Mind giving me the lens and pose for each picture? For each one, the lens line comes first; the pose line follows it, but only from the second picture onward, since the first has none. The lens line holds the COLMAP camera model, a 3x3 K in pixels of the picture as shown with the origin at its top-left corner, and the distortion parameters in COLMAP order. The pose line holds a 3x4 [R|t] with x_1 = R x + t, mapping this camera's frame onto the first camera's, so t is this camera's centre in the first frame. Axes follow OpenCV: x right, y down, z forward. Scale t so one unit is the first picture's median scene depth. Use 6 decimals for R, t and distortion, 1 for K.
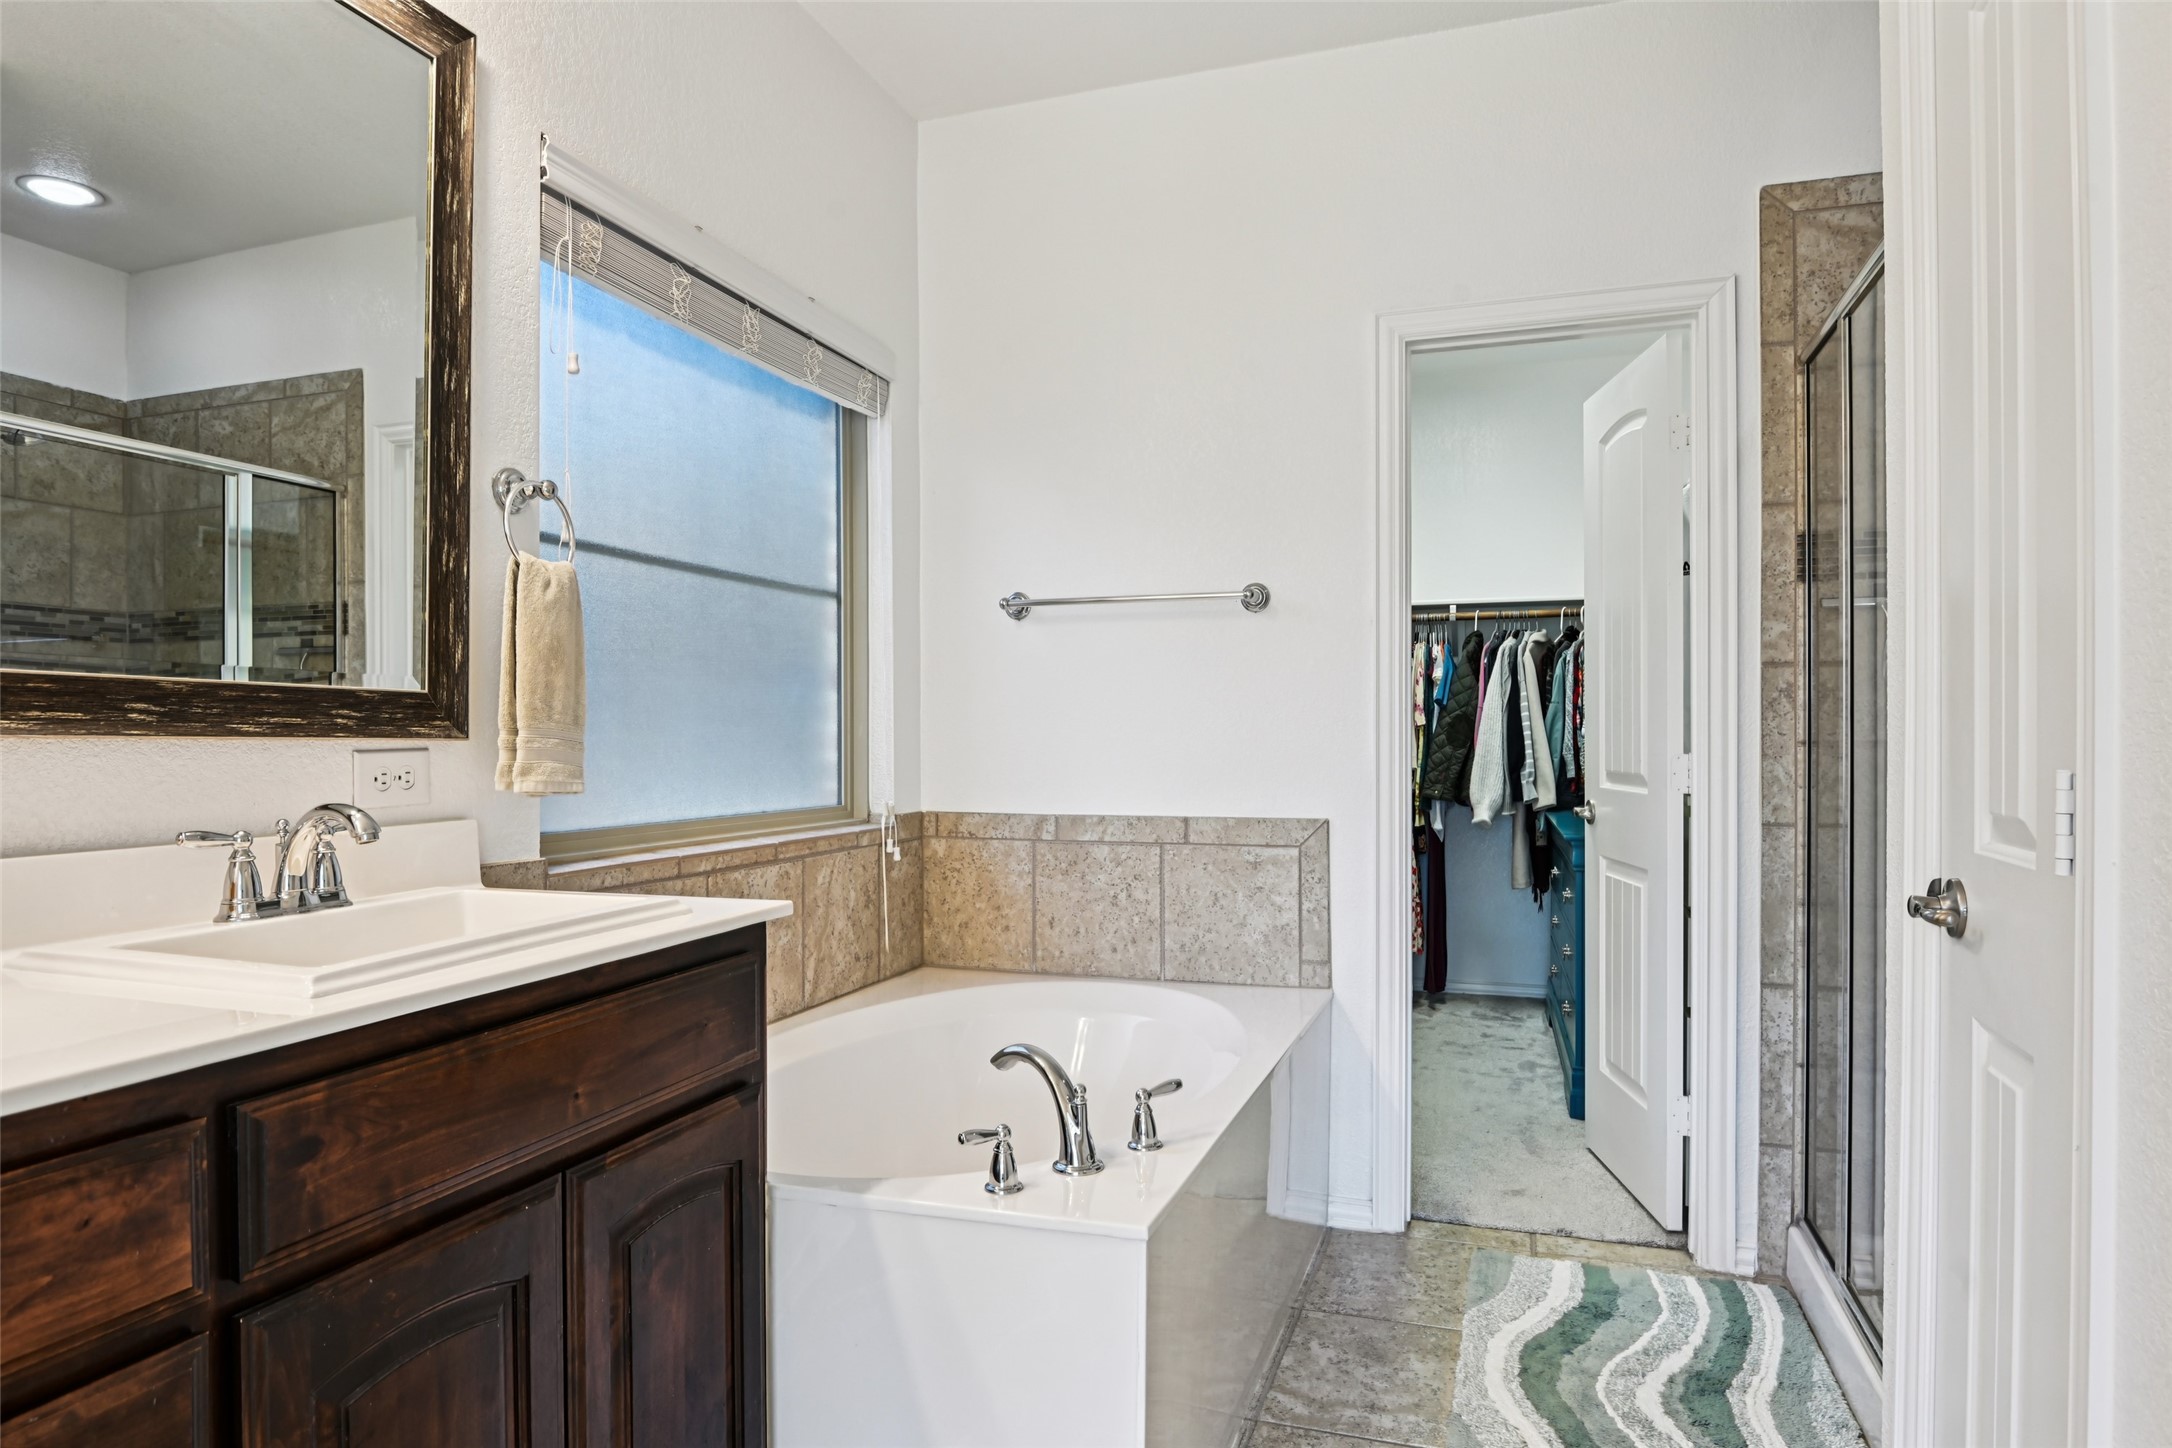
lens RADIAL K [[1213.5, 0, 1101.1], [0, 1213.5, 745.6], [0, 0, 1]] dist [-0.000180, -0.020031]
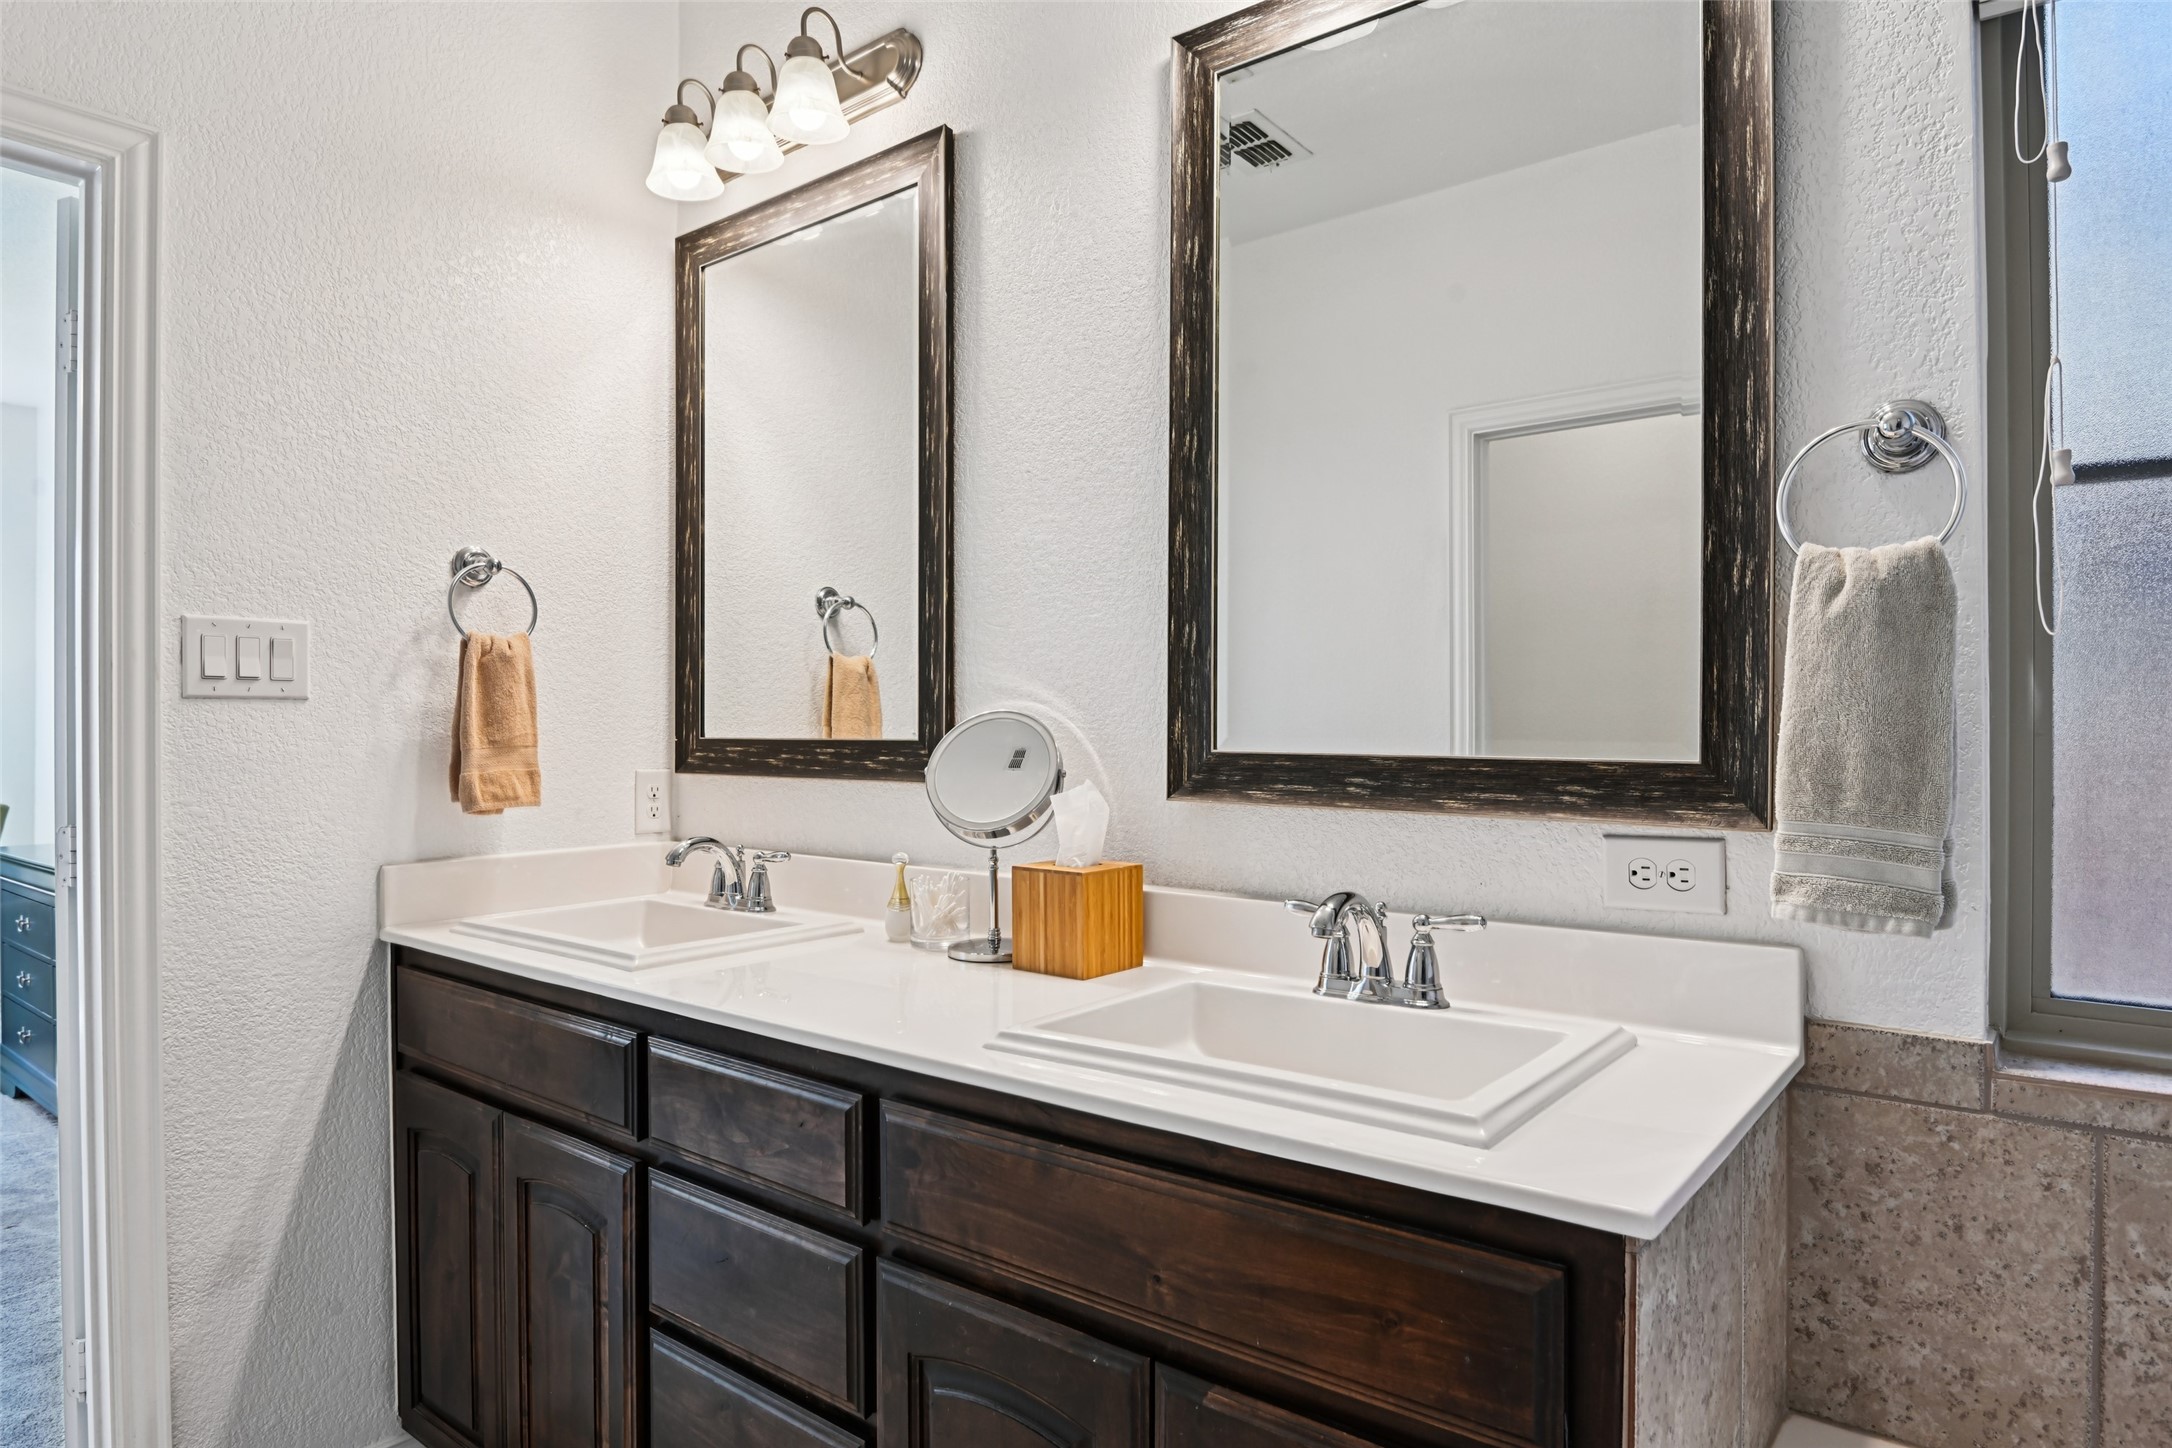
lens RADIAL K [[1277.3, 0, 1116.0], [0, 1277.3, 724.1], [0, 0, 1]] dist [-0.000896, -0.042472]
pose [[-0.334518, 0.005735, -0.942372, 0.191457], [-0.003558, 0.999967, 0.007348, -0.047196], [0.942383, 0.005811, -0.334487, 0.604838]]
